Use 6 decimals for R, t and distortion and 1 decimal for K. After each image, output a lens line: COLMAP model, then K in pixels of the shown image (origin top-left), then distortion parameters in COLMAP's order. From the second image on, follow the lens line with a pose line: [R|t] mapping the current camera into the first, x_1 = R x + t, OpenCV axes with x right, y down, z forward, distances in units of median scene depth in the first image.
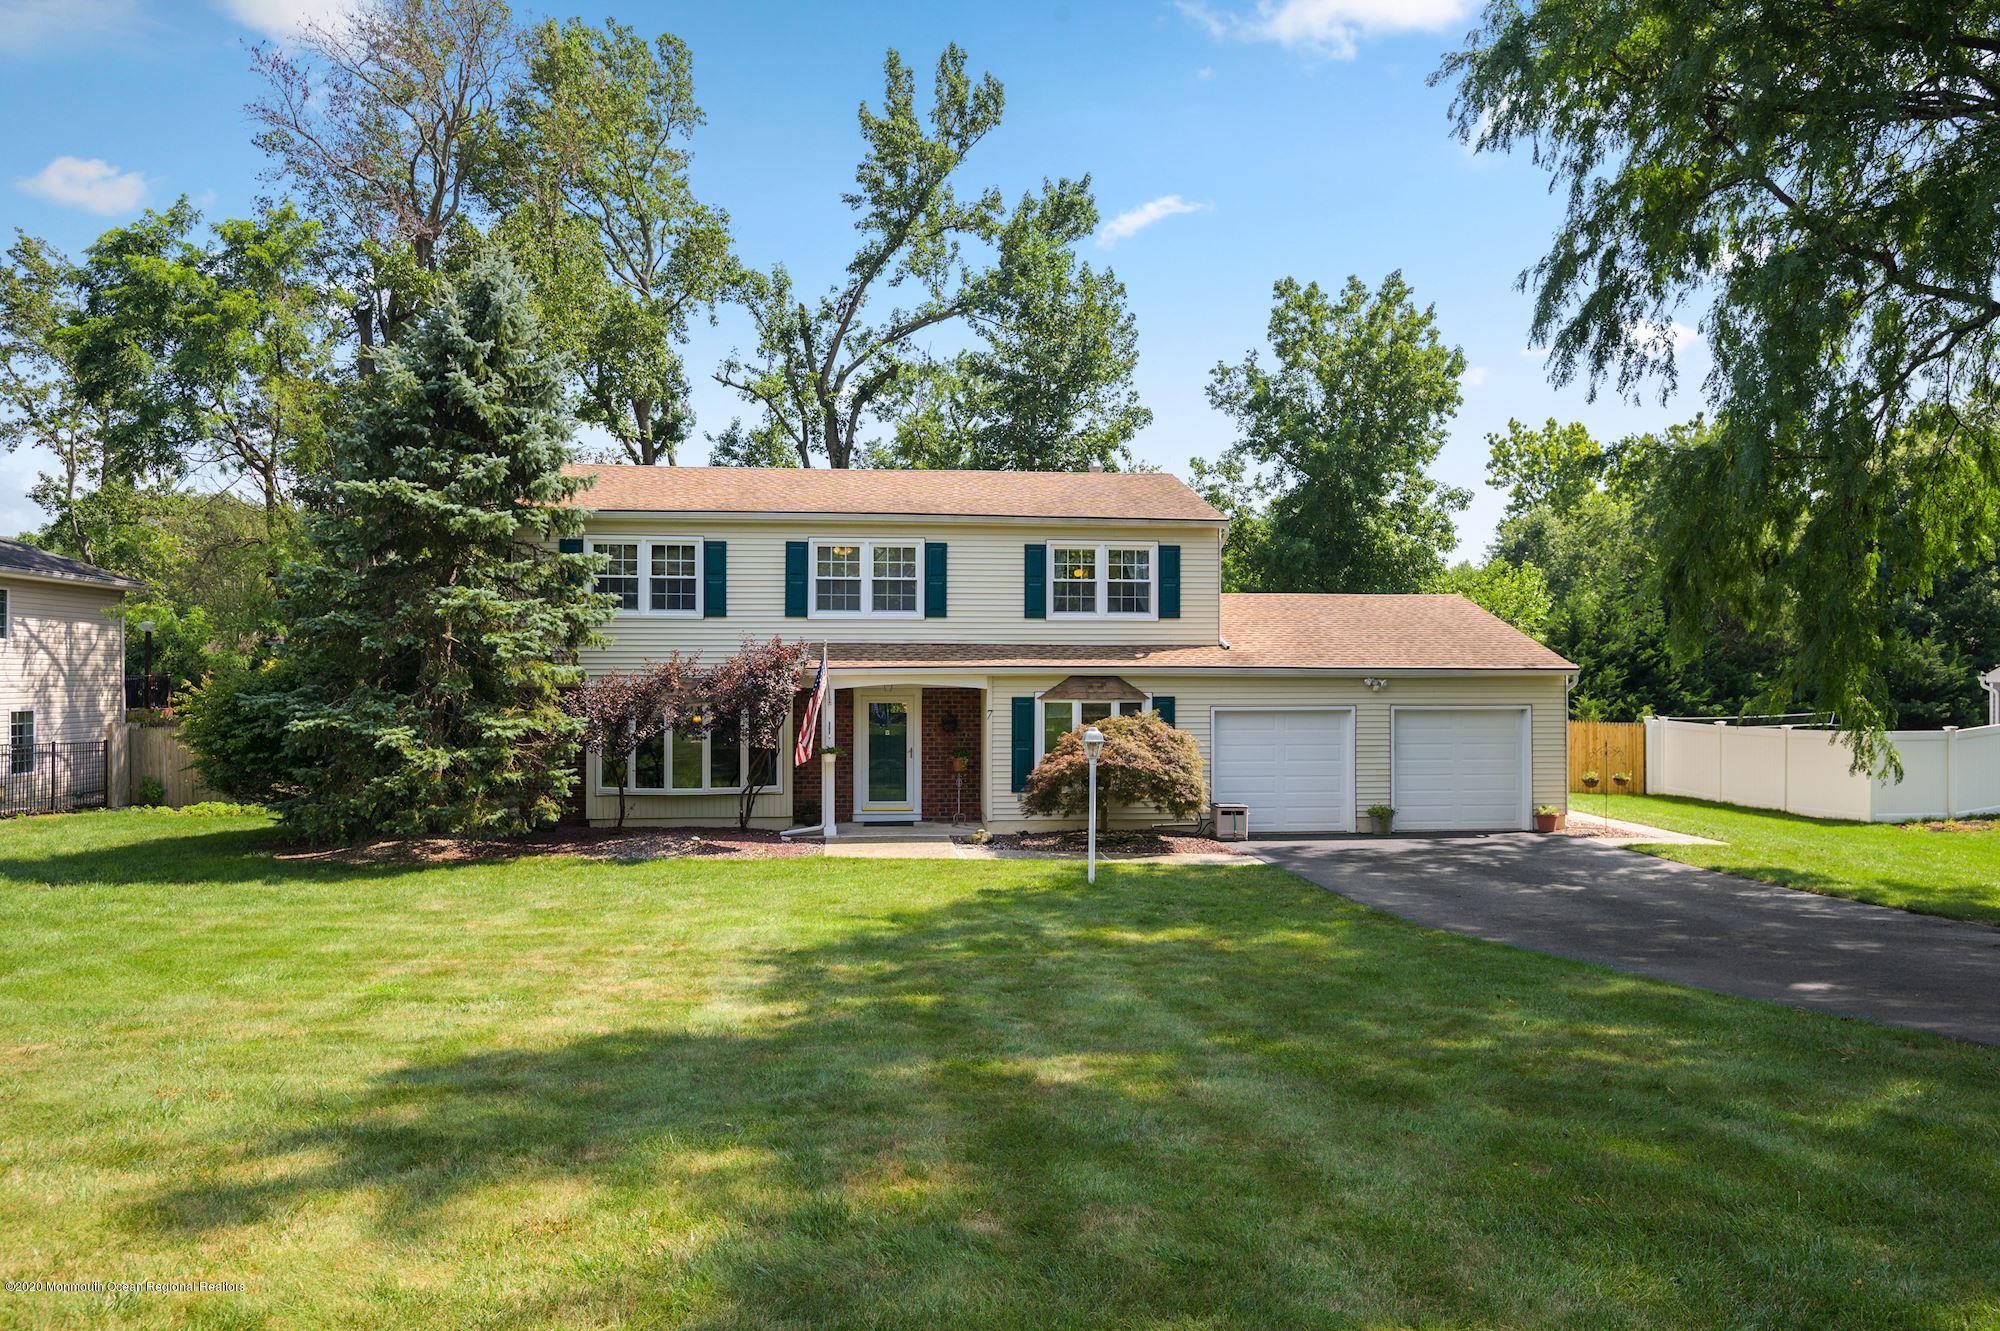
lens RADIAL K [[1279.2, 0, 1000.0], [0, 1279.2, 665.5], [0, 0, 1]] dist [-0.021921, -0.000064]
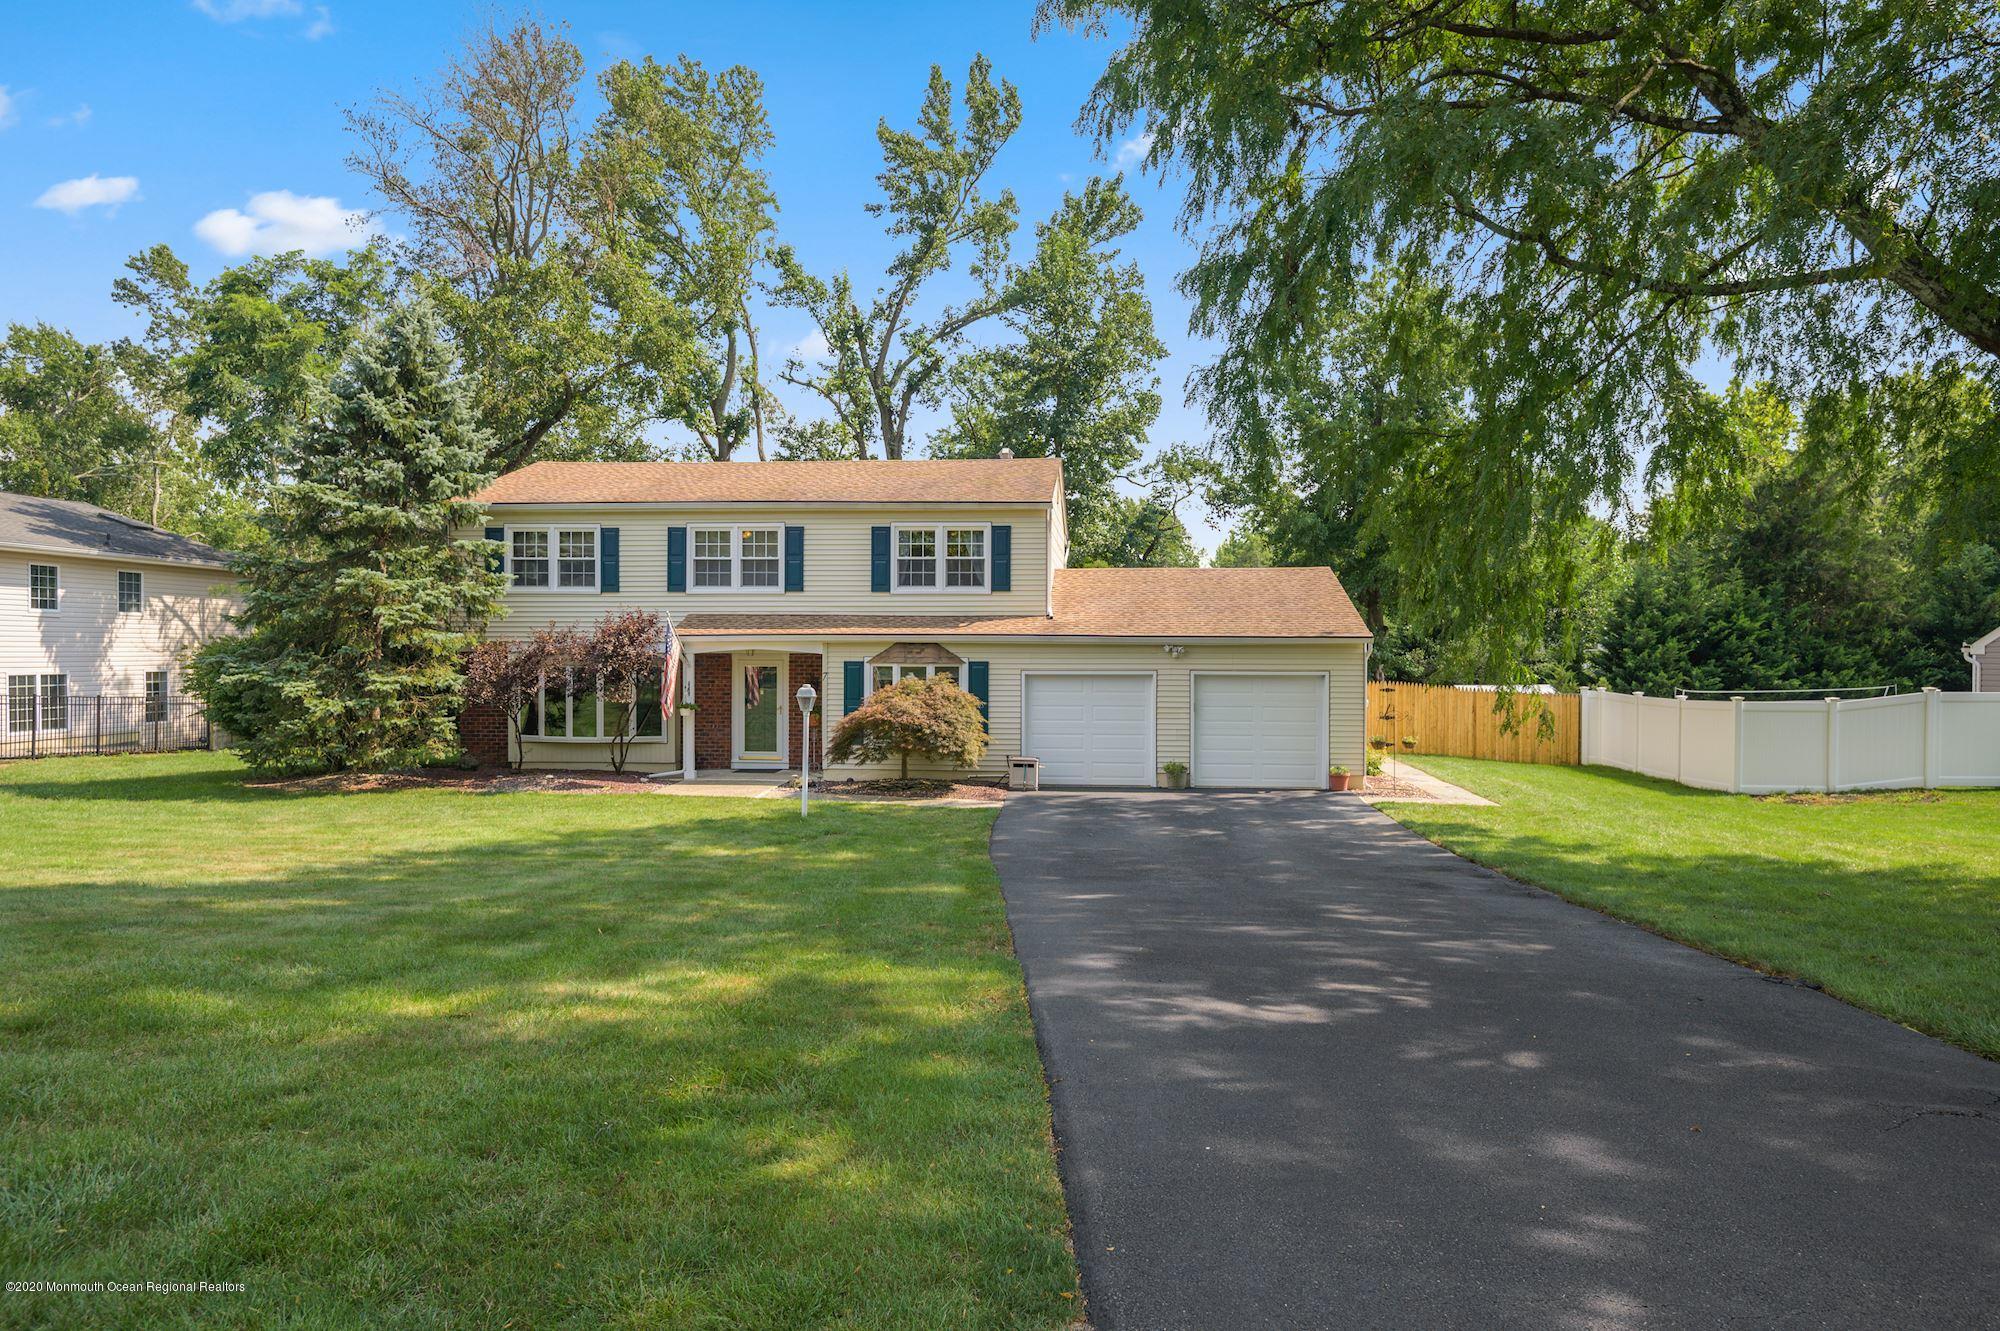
lens RADIAL K [[1241.4, 0, 1000.0], [0, 1241.4, 665.5], [0, 0, 1]] dist [-0.002955, -0.001000]
pose [[0.984411, 0.005395, -0.175799, 0.321991], [-0.001760, 0.999782, 0.020828, 0.005008], [0.175873, -0.020194, 0.984206, -0.062722]]
